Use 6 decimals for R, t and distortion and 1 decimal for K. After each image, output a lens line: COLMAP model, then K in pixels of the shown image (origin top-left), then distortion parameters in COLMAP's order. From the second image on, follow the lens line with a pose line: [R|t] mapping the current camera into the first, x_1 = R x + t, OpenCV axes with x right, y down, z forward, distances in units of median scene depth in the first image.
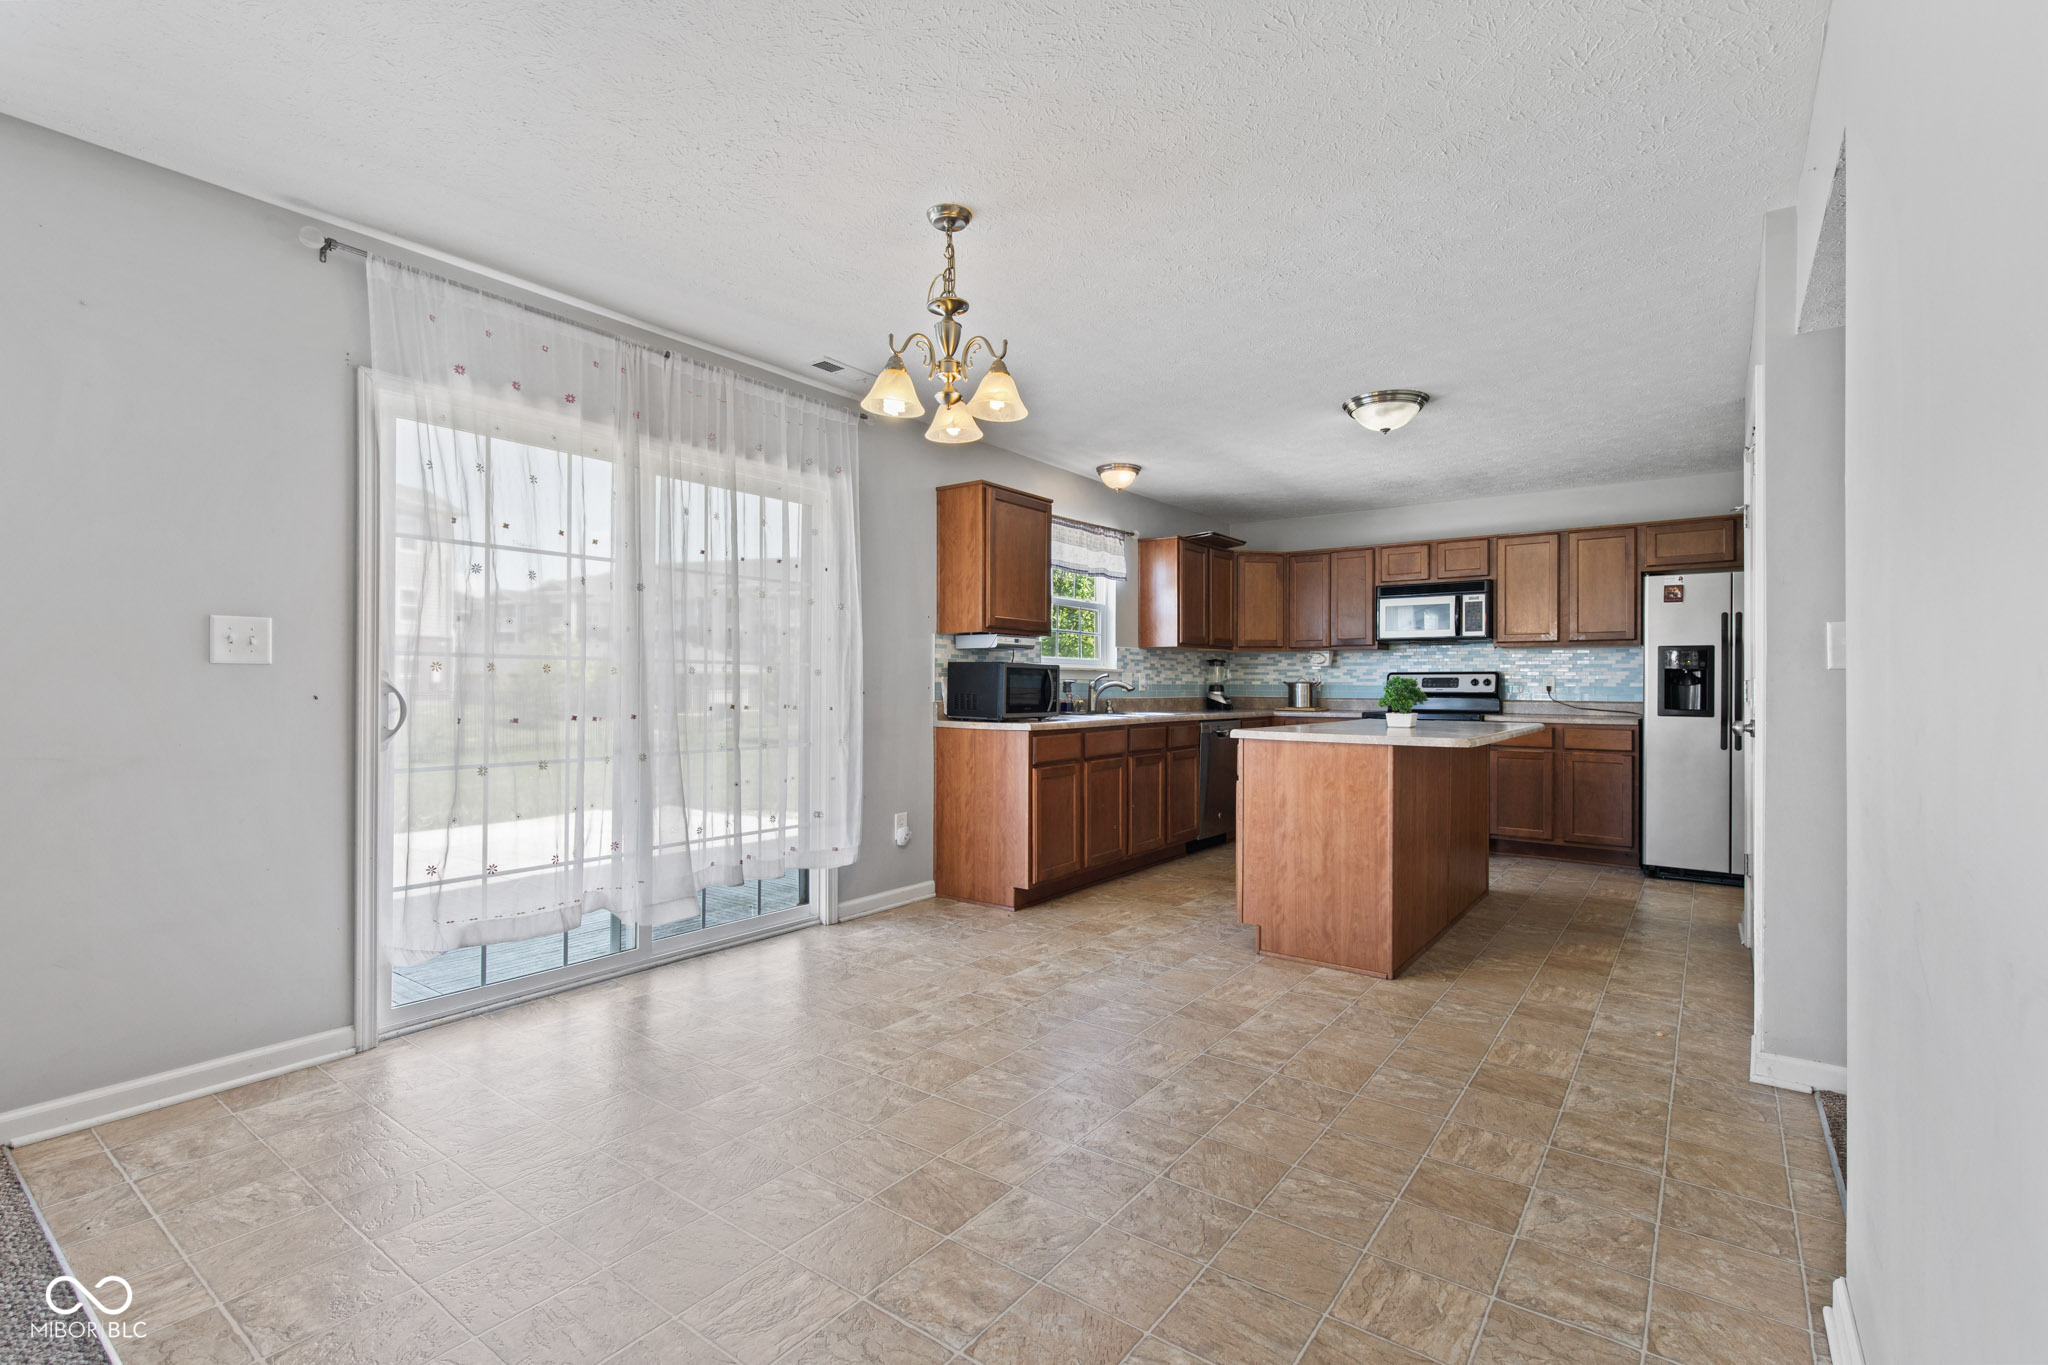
lens RADIAL K [[930.4, 0, 1027.0], [0, 930.4, 679.2], [0, 0, 1]] dist [0.006562, -0.001992]
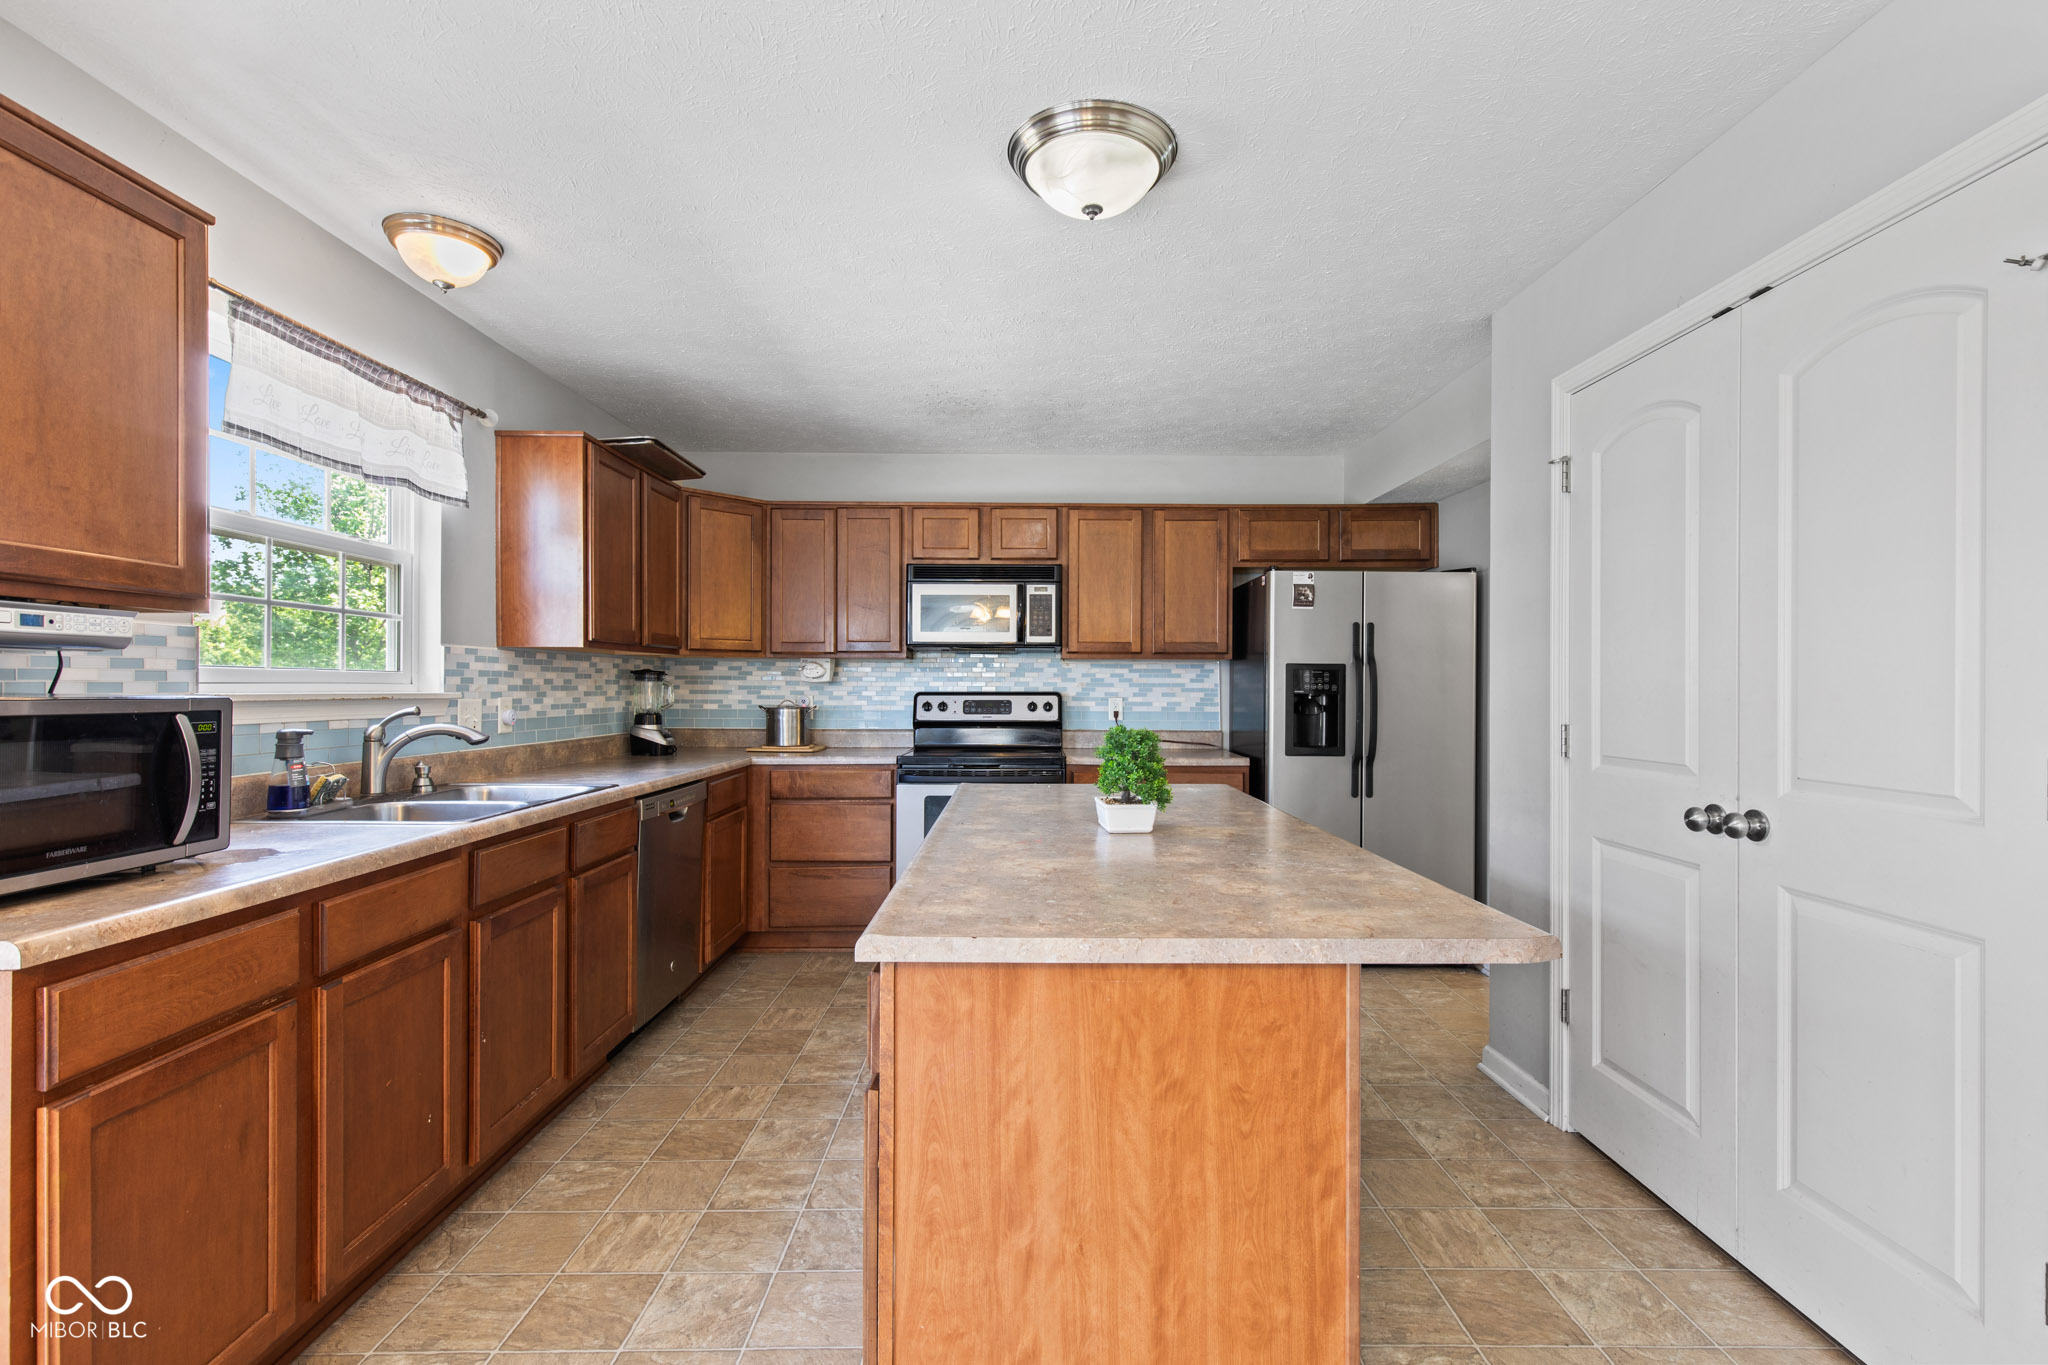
lens RADIAL K [[930.4, 0, 1043.6], [0, 930.4, 688.5], [0, 0, 1]] dist [0.006562, -0.001992]
pose [[0.794087, -0.002752, 0.607797, 0.054656], [-0.003310, 0.999955, 0.008853, -0.019362], [-0.607794, -0.009042, 0.794043, 0.474603]]
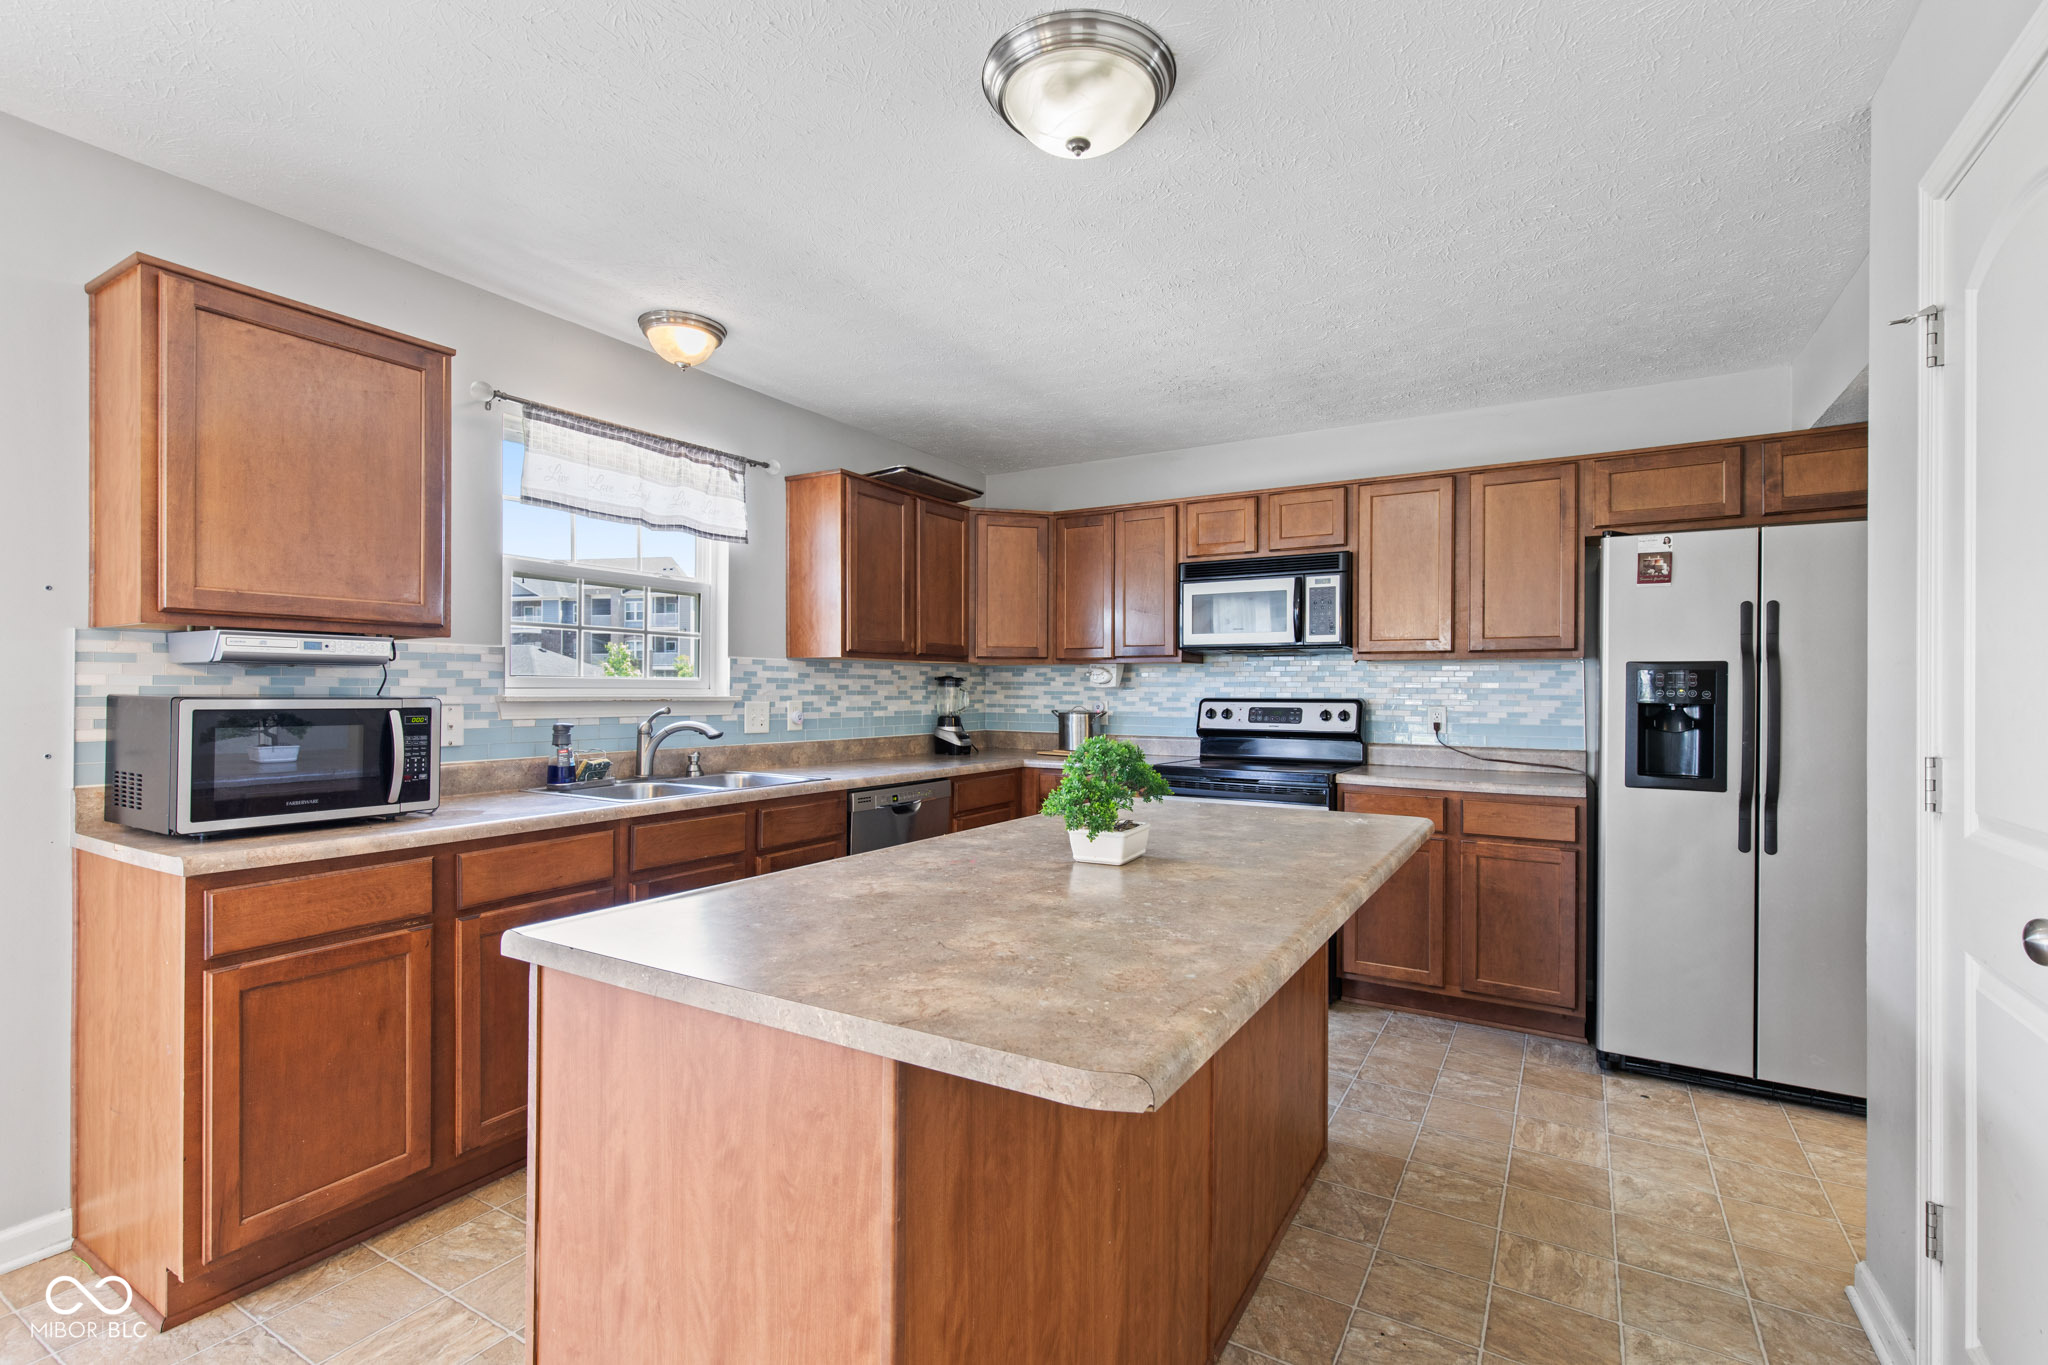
lens RADIAL K [[930.4, 0, 1022.9], [0, 930.4, 691.5], [0, 0, 1]] dist [0.006562, -0.001992]
pose [[0.994990, 0.000609, 0.099976, 0.238629], [-0.001286, 0.999977, 0.006704, -0.019145], [-0.099969, -0.006799, 0.994967, 0.438849]]
